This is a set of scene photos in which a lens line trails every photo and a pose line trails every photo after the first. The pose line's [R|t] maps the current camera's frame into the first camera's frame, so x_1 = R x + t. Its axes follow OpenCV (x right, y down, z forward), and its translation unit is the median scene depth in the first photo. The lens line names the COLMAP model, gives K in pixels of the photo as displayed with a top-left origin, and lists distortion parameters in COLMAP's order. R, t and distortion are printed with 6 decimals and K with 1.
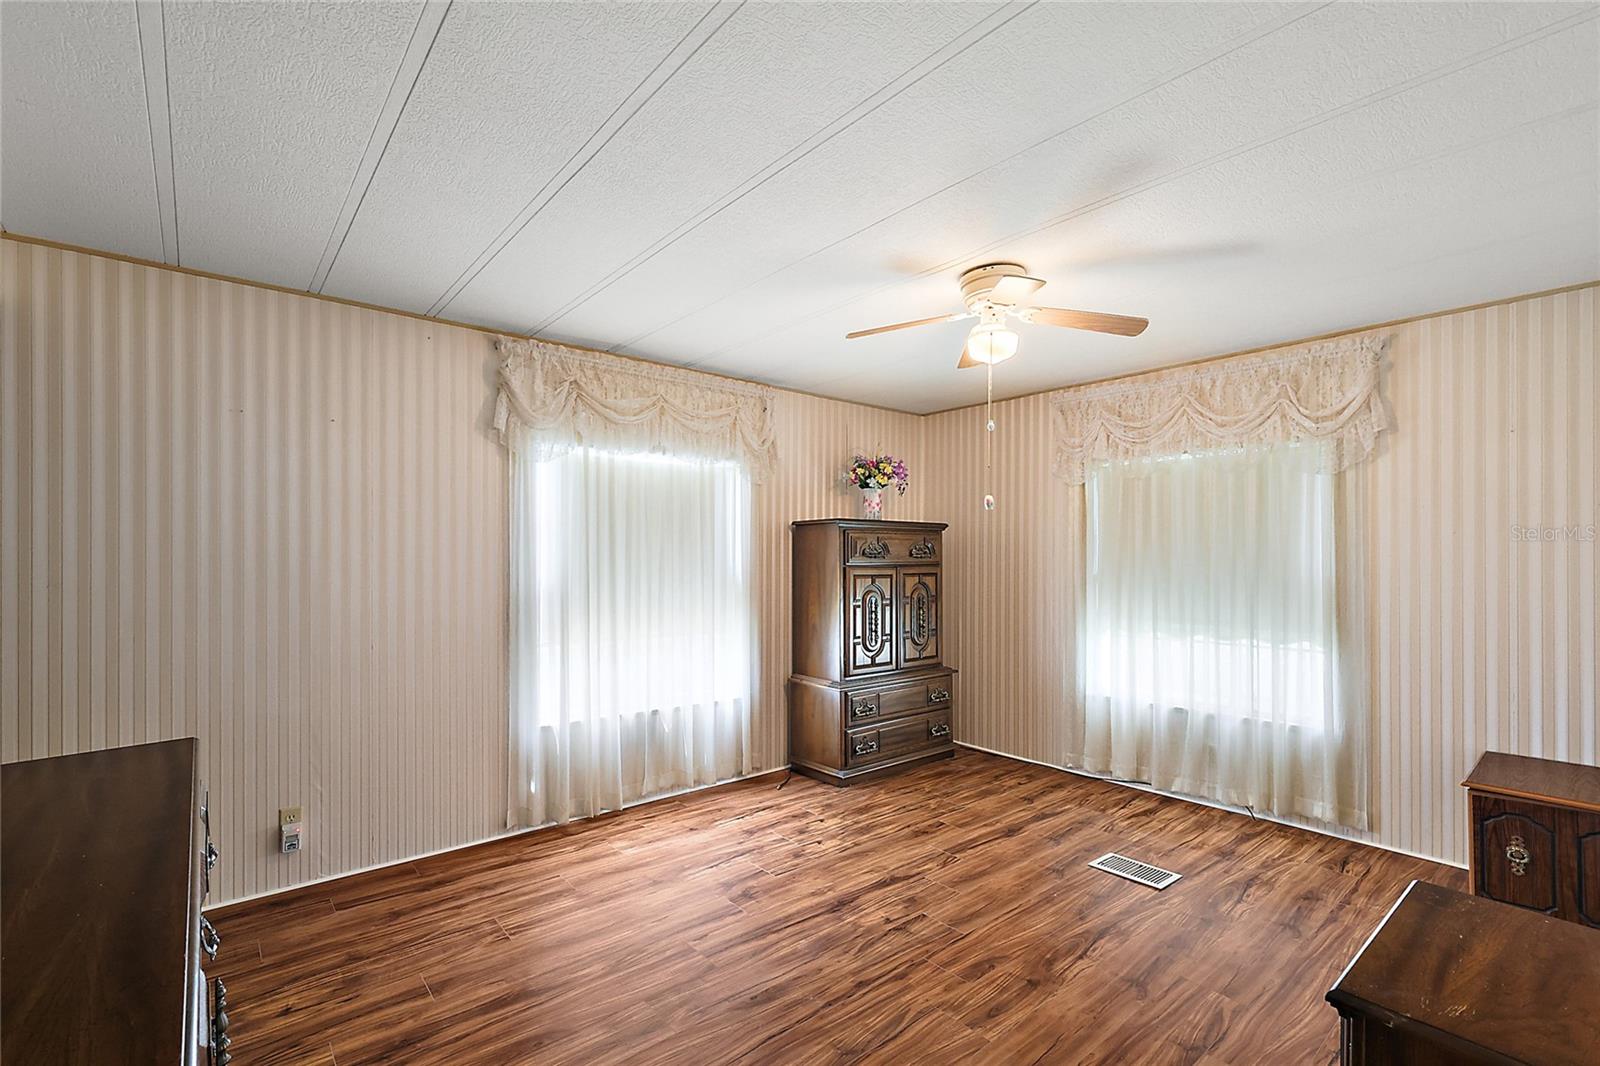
lens RADIAL K [[700.3, 0, 793.3], [0, 700.3, 559.4], [0, 0, 1]] dist [0.001622, 0.000839]
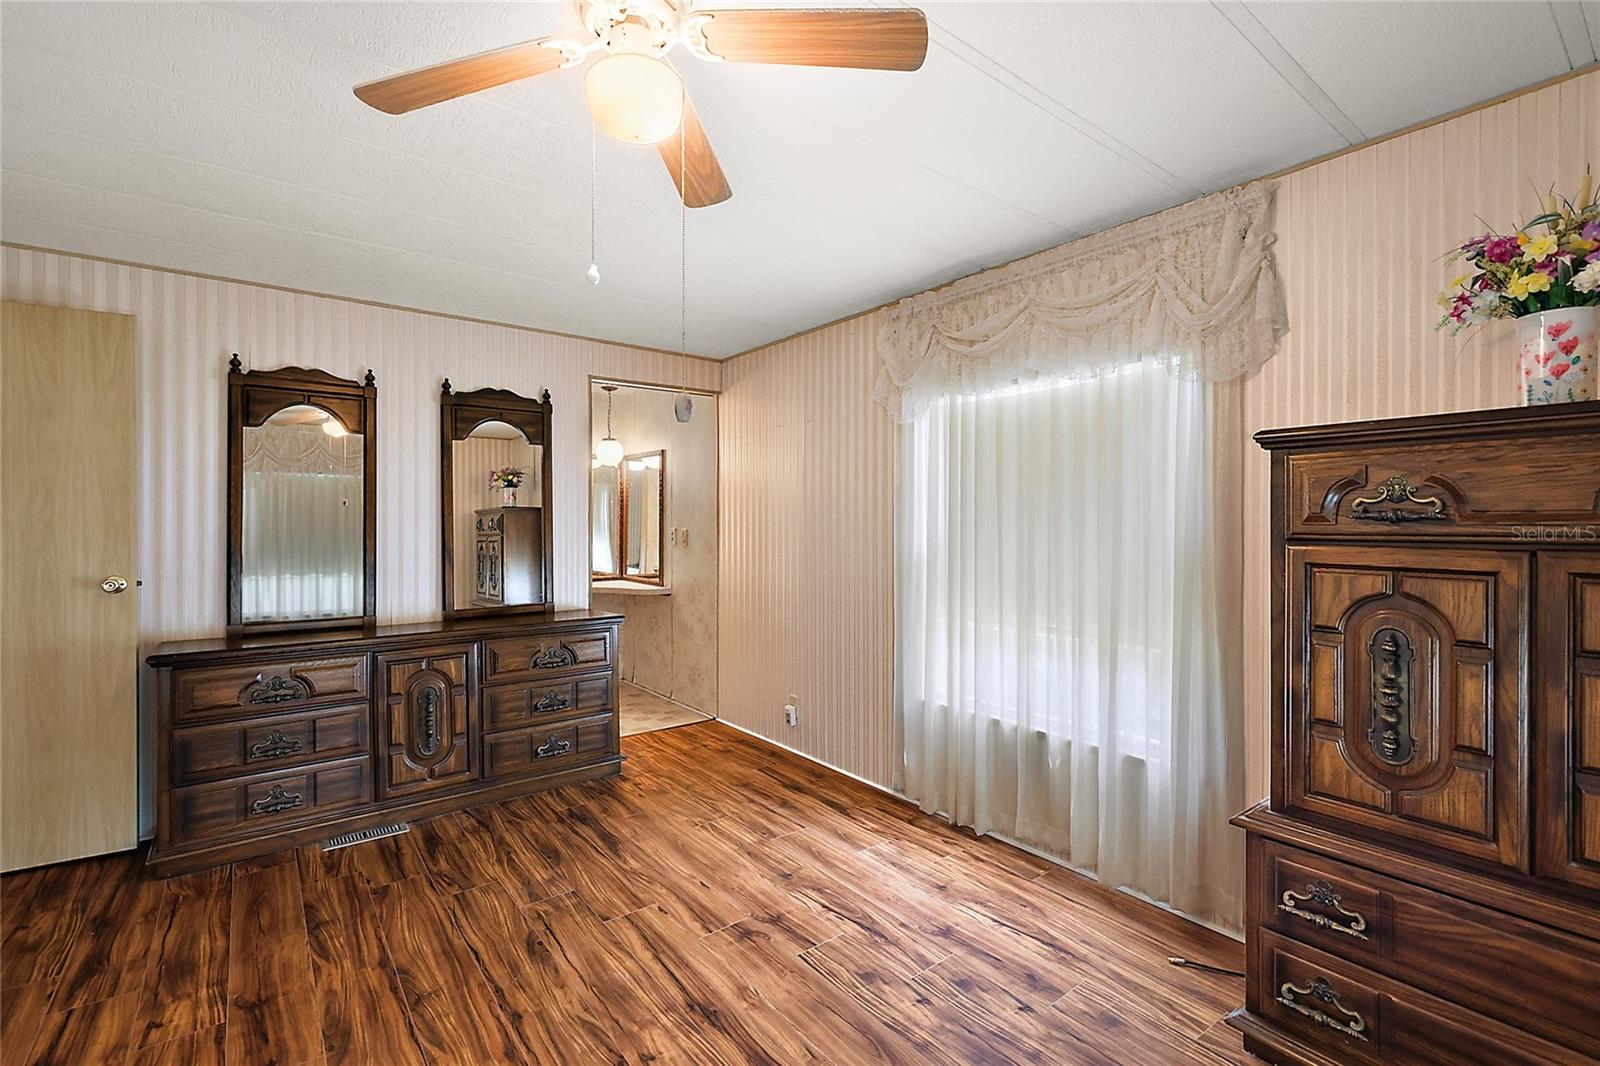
lens RADIAL K [[700.3, 0, 800.5], [0, 700.3, 523.8], [0, 0, 1]] dist [0.001622, 0.000839]
pose [[-0.017396, -0.000039, -0.999849, 0.655890], [-0.002501, 0.999997, 0.000005, -0.000144], [0.999846, 0.002500, -0.017396, 0.938786]]
